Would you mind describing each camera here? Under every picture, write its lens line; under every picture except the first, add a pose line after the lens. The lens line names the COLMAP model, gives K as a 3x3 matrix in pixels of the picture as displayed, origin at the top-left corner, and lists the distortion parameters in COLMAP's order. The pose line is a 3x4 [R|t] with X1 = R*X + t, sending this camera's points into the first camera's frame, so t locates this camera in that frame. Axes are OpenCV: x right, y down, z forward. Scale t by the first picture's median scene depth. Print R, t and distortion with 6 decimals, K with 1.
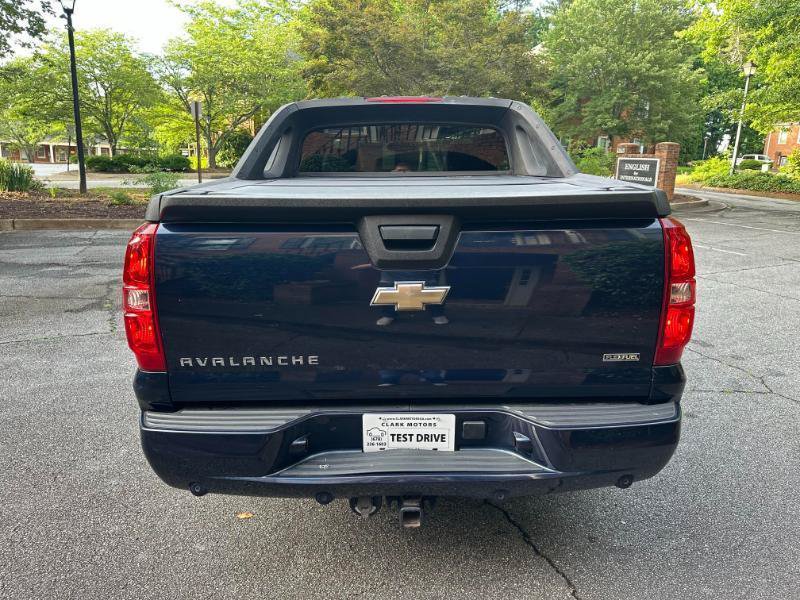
lens RADIAL K [[562.9, 0, 403.9], [0, 562.9, 296.8], [0, 0, 1]] dist [0.045267, -0.055217]
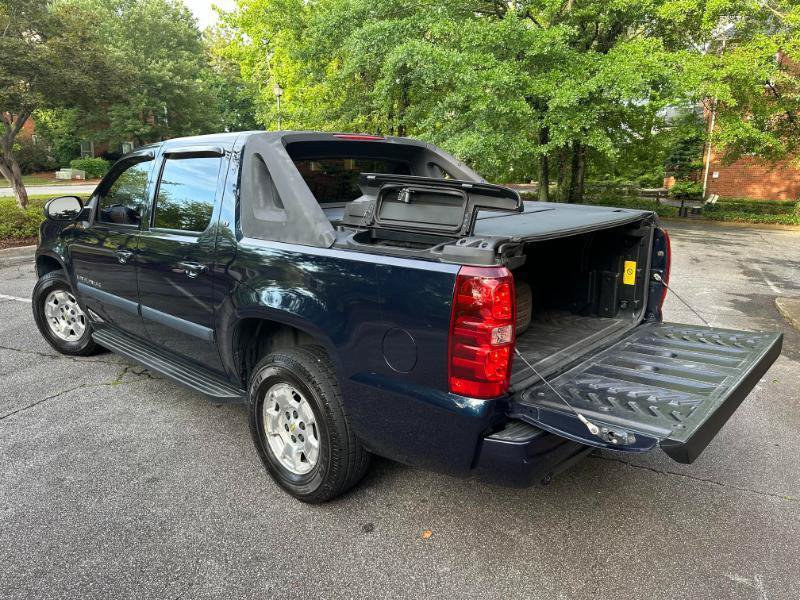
lens RADIAL K [[562.9, 0, 403.9], [0, 562.9, 296.8], [0, 0, 1]] dist [0.045267, -0.055217]
pose [[0.683835, -0.168423, 0.709932, -0.073671], [0.172640, 0.982714, 0.066843, -0.010036], [-0.708918, 0.076854, 0.701091, 0.018867]]
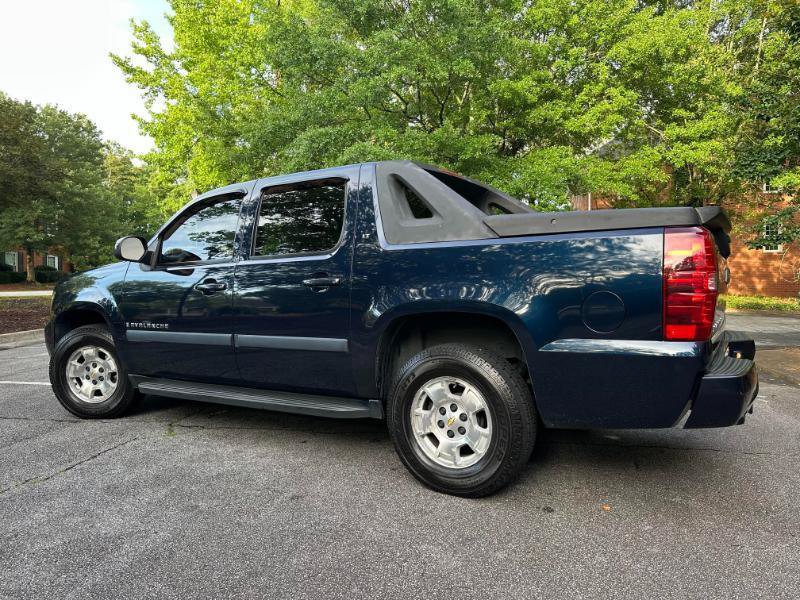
lens RADIAL K [[558.3, 0, 403.2], [0, 558.3, 297.6], [0, 0, 1]] dist [0.068221, -0.080515]
pose [[0.532199, -0.043399, 0.845506, -0.104548], [0.216303, 0.972511, -0.086232, -0.000443], [-0.818521, 0.228778, 0.526957, 0.048614]]
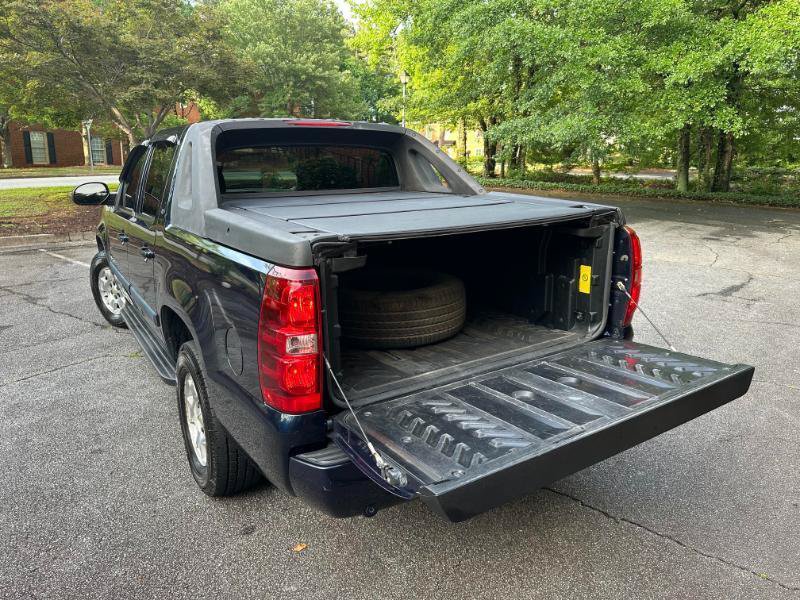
lens RADIAL K [[563.7, 0, 399.8], [0, 563.7, 290.4], [0, 0, 1]] dist [0.051945, -0.059779]
pose [[0.847218, -0.134173, 0.514023, -0.043510], [0.132386, 0.990378, 0.040314, -0.006209], [-0.514486, 0.033894, 0.856829, 0.002636]]
